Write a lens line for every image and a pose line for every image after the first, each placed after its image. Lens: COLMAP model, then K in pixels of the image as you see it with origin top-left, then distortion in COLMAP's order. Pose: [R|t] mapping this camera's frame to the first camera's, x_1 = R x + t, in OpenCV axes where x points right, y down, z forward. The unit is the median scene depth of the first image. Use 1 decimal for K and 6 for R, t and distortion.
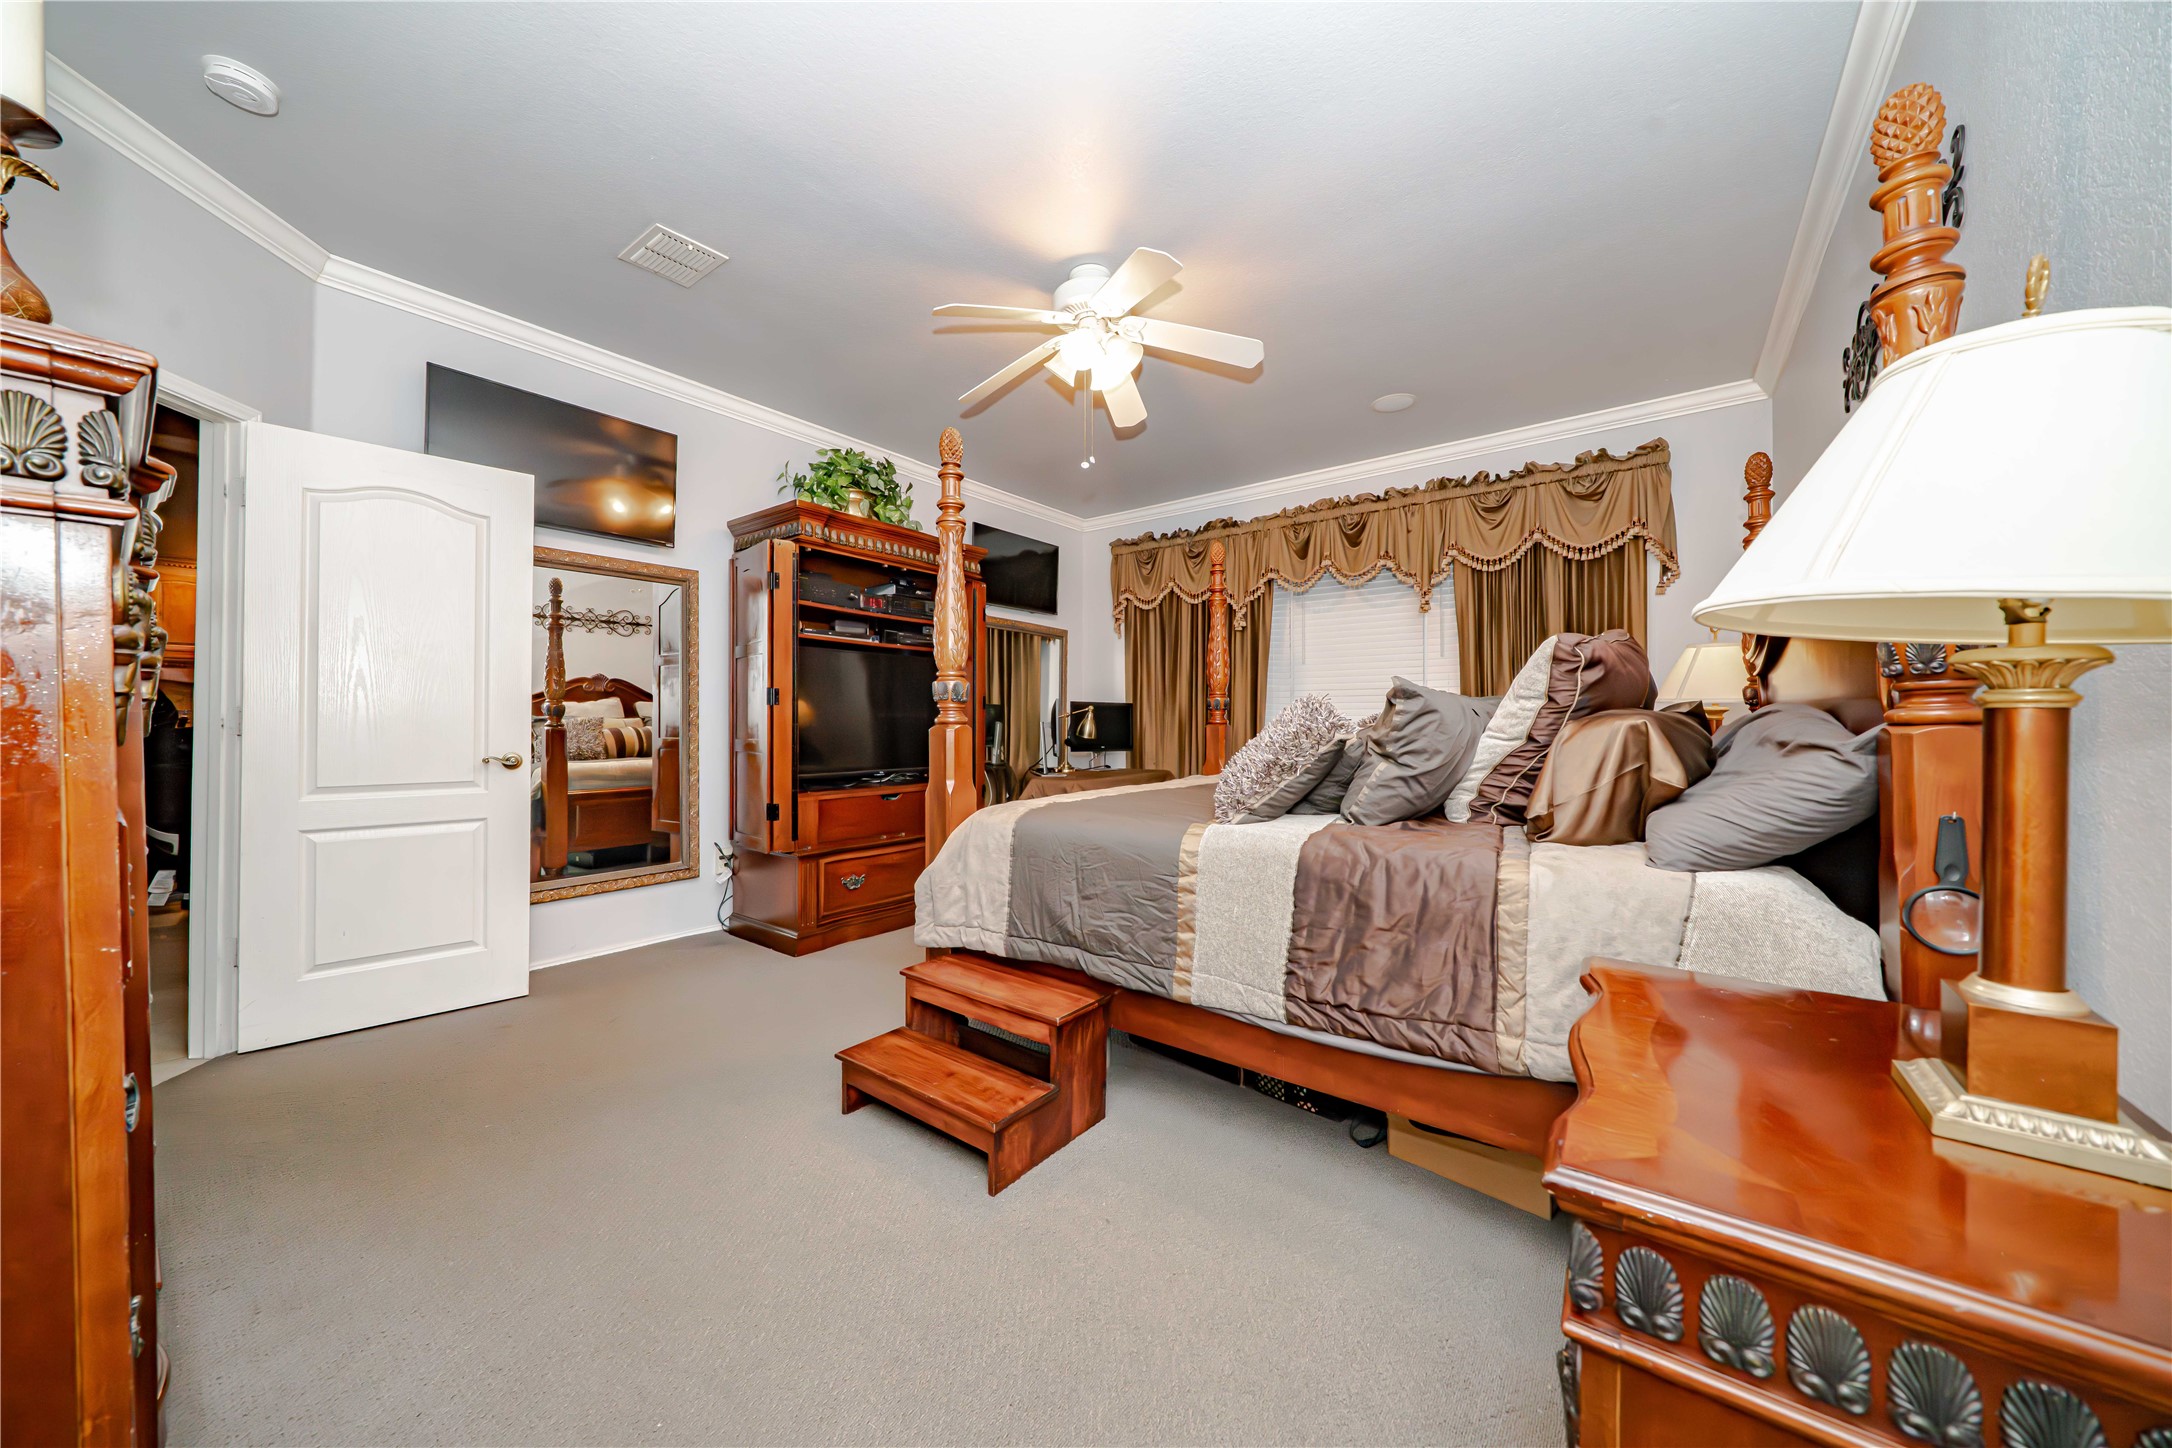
lens RADIAL K [[738.8, 0, 1082.3], [0, 738.8, 719.0], [0, 0, 1]] dist [-0.005347, -0.000025]
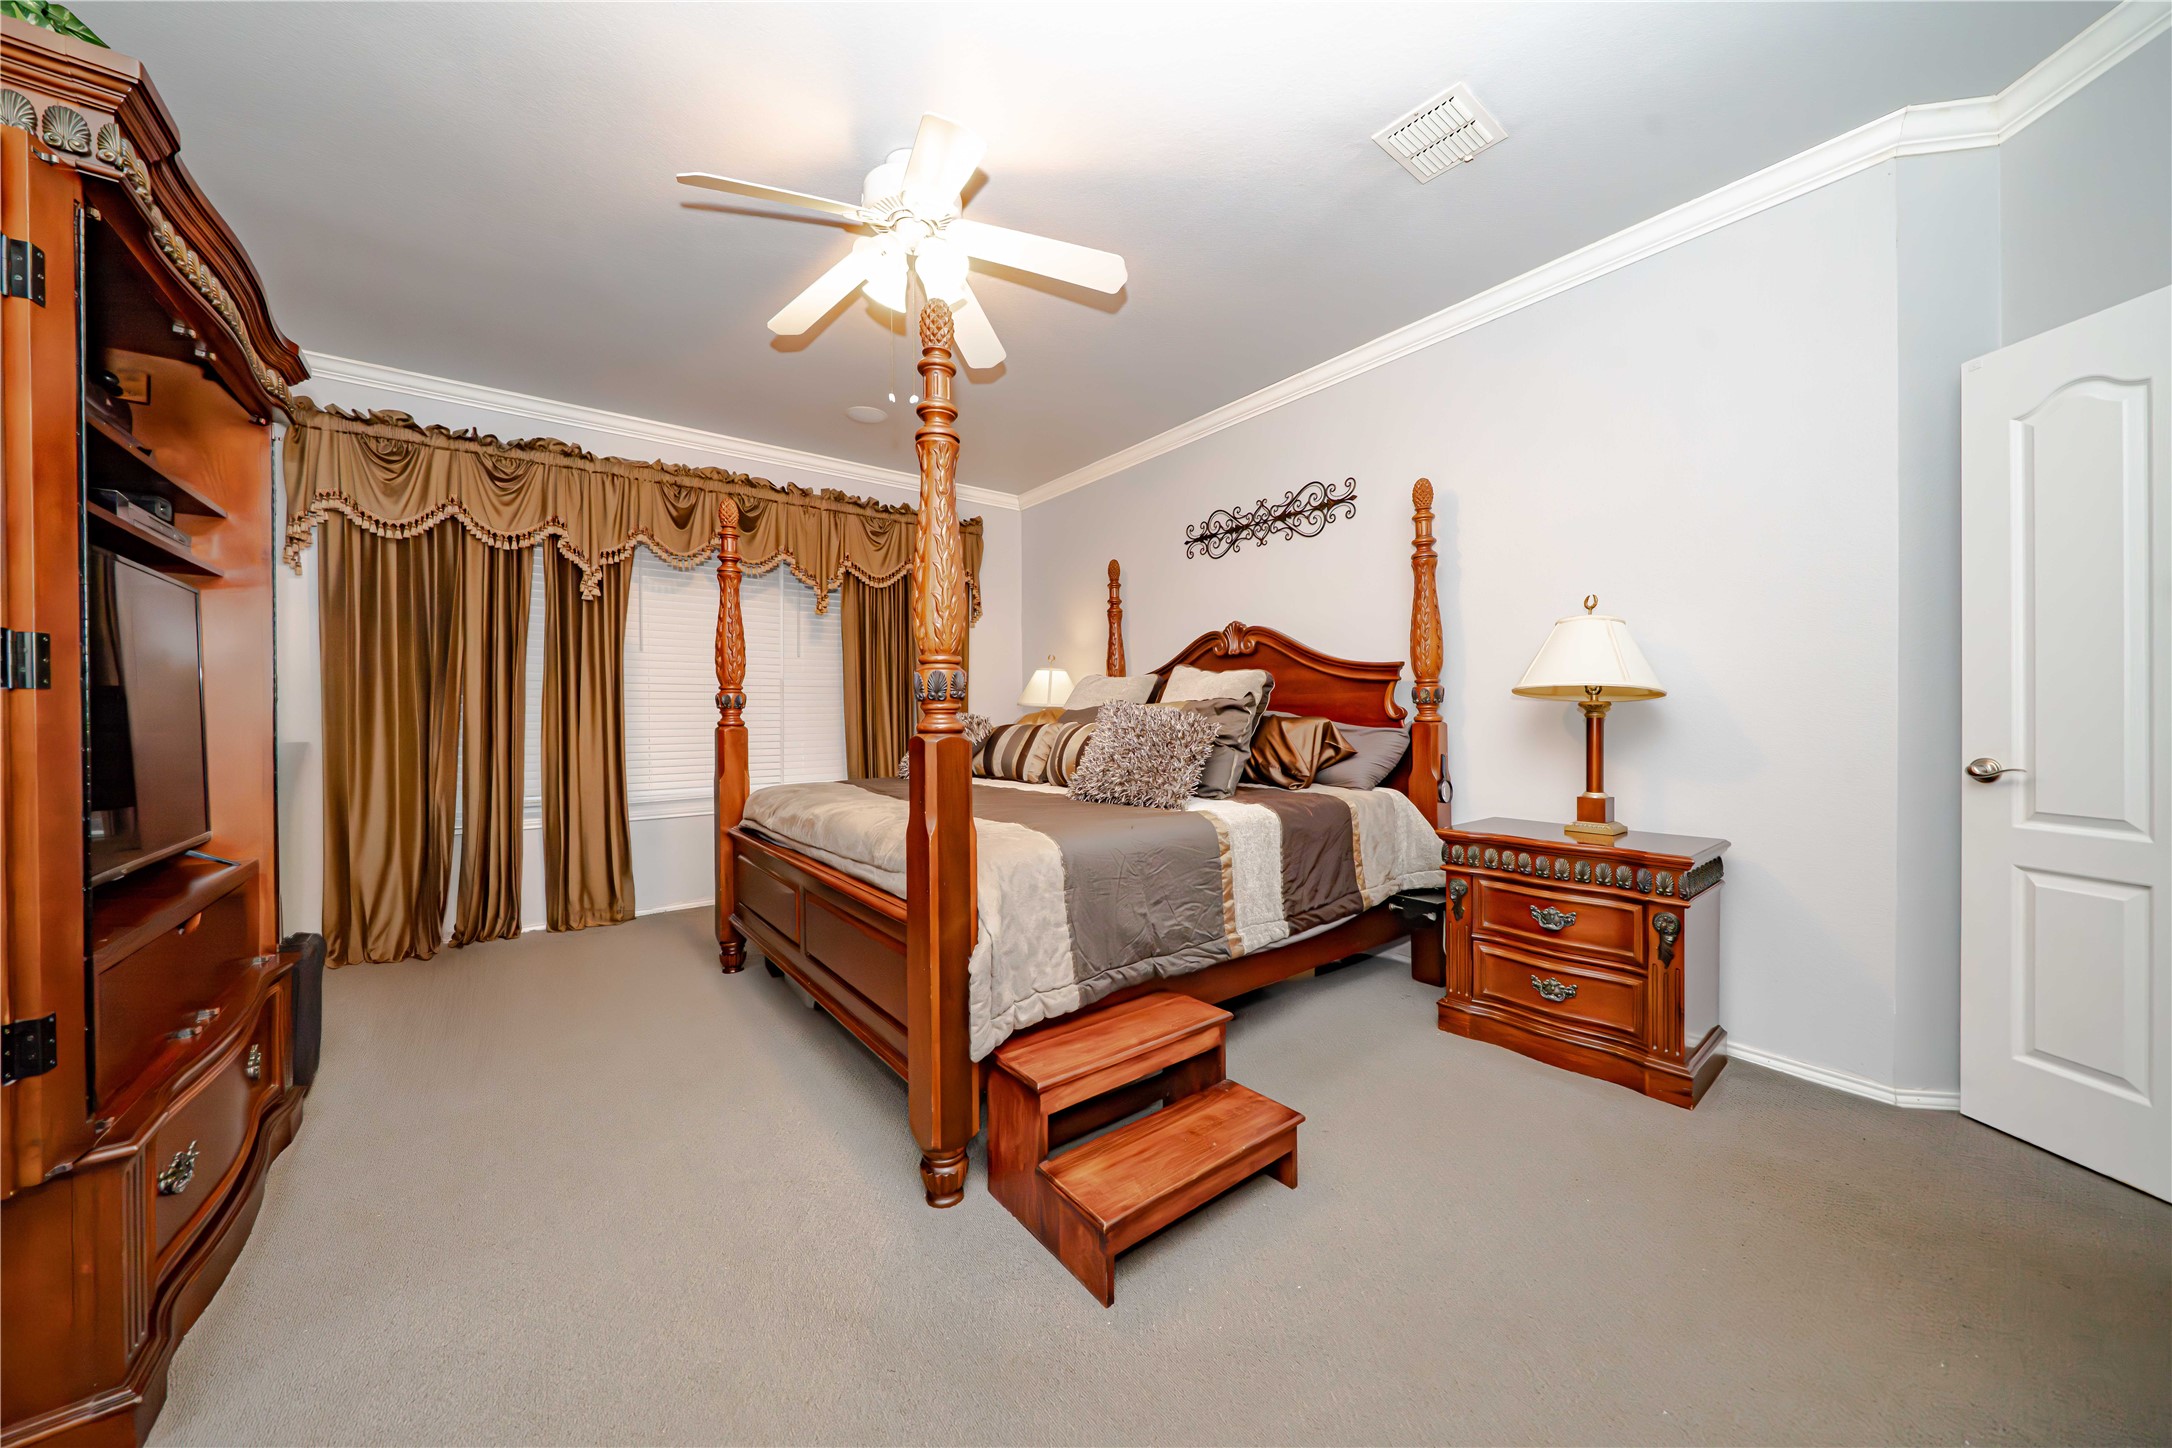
lens RADIAL K [[738.8, 0, 1082.3], [0, 738.8, 719.0], [0, 0, 1]] dist [-0.005347, -0.000025]
pose [[0.256351, -0.006201, 0.966564, -0.463202], [0.001252, 0.999981, 0.006083, -0.004896], [-0.966583, -0.000349, 0.256353, 0.399901]]
